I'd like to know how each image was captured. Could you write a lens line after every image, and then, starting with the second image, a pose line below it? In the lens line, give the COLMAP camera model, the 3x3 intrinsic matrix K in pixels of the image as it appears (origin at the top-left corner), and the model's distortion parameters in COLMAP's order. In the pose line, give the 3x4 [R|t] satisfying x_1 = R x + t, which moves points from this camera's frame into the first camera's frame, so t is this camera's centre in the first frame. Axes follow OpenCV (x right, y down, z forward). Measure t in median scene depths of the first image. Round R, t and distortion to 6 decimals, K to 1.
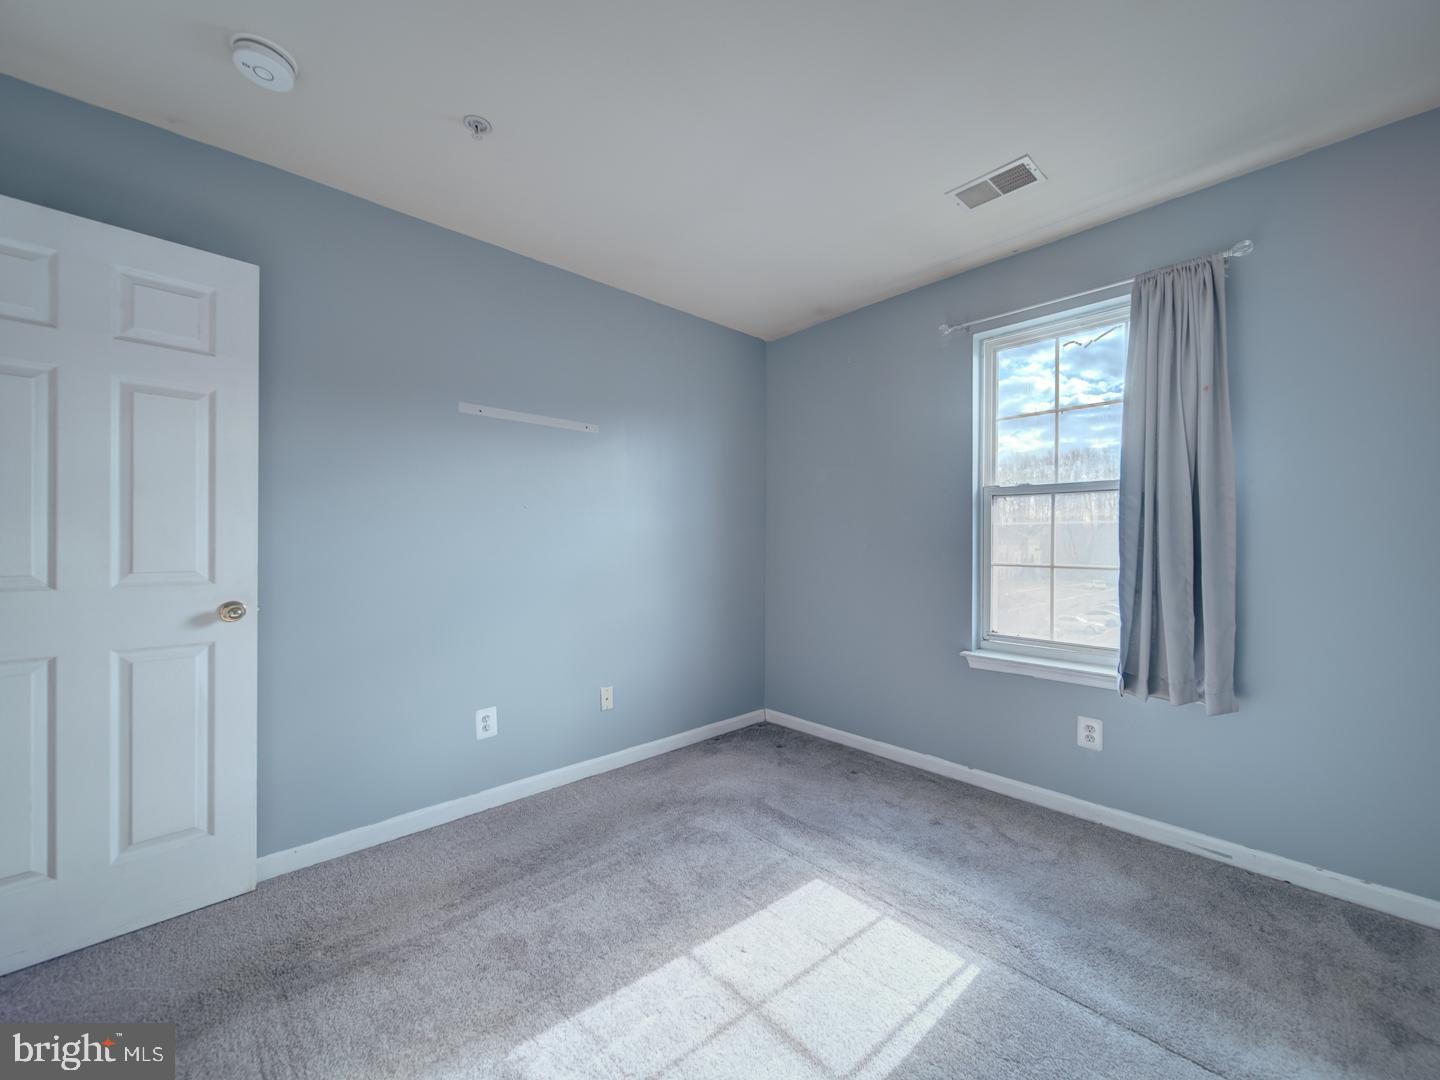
lens RADIAL K [[567.9, 0, 723.9], [0, 567.9, 534.2], [0, 0, 1]] dist [0.001292, -0.001644]
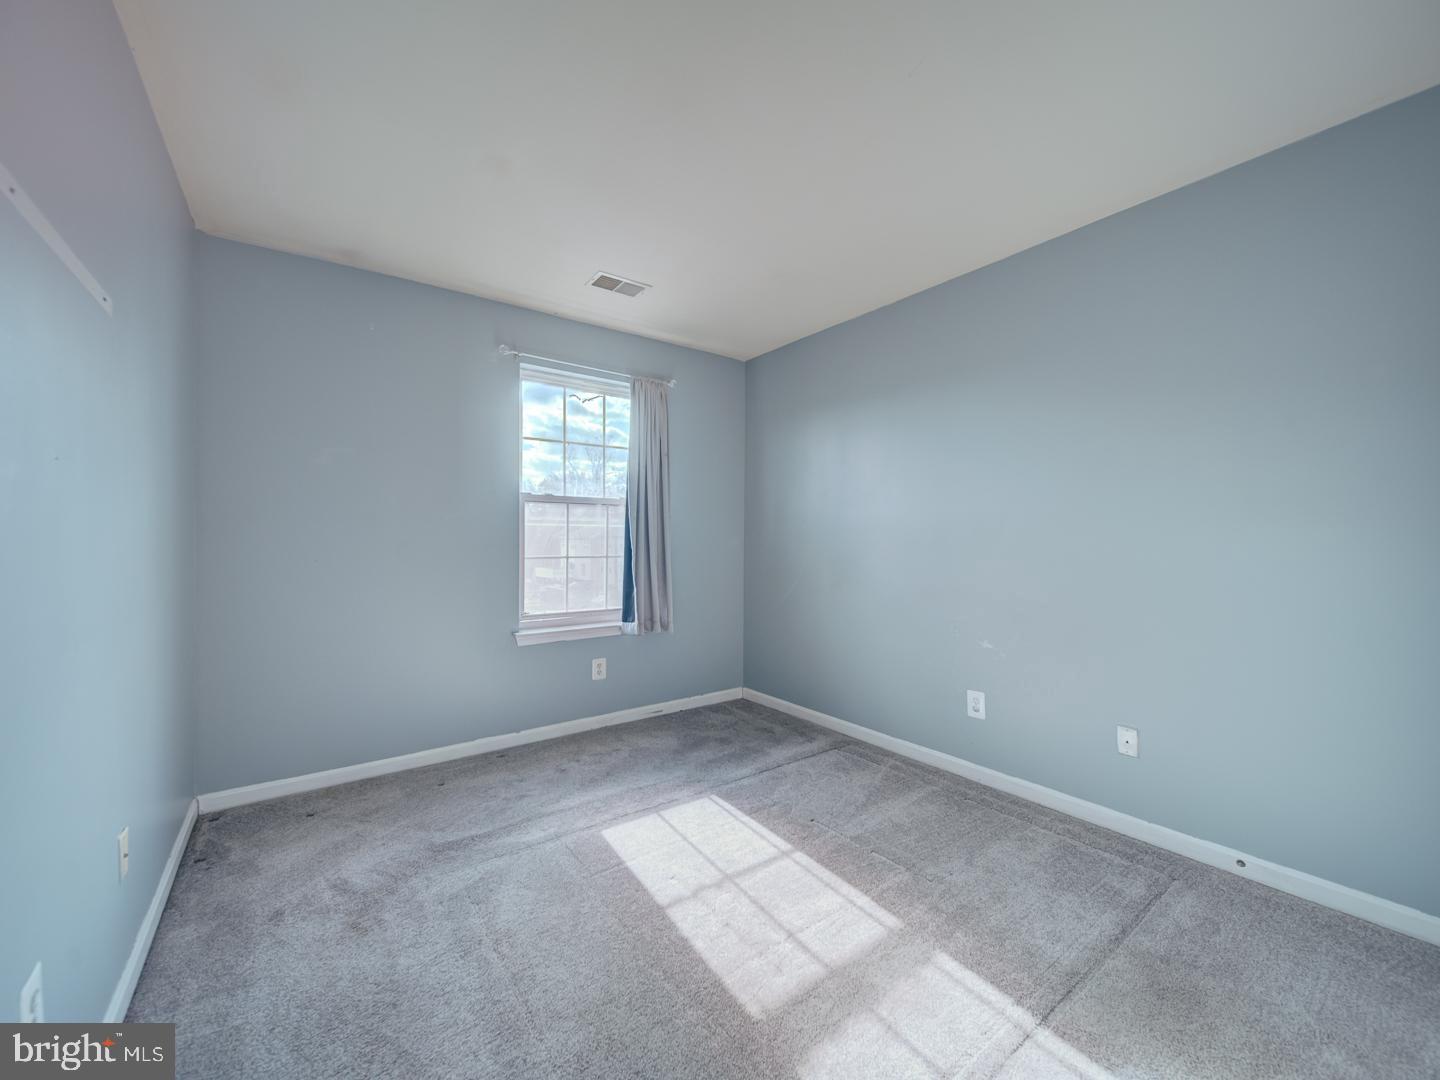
lens RADIAL K [[567.9, 0, 720.9], [0, 567.9, 540.8], [0, 0, 1]] dist [0.001292, -0.001644]
pose [[0.114443, -0.004232, 0.993421, -0.777236], [-0.010814, 0.999926, 0.005506, 0.005739], [-0.993371, -0.011373, 0.114389, 0.516310]]
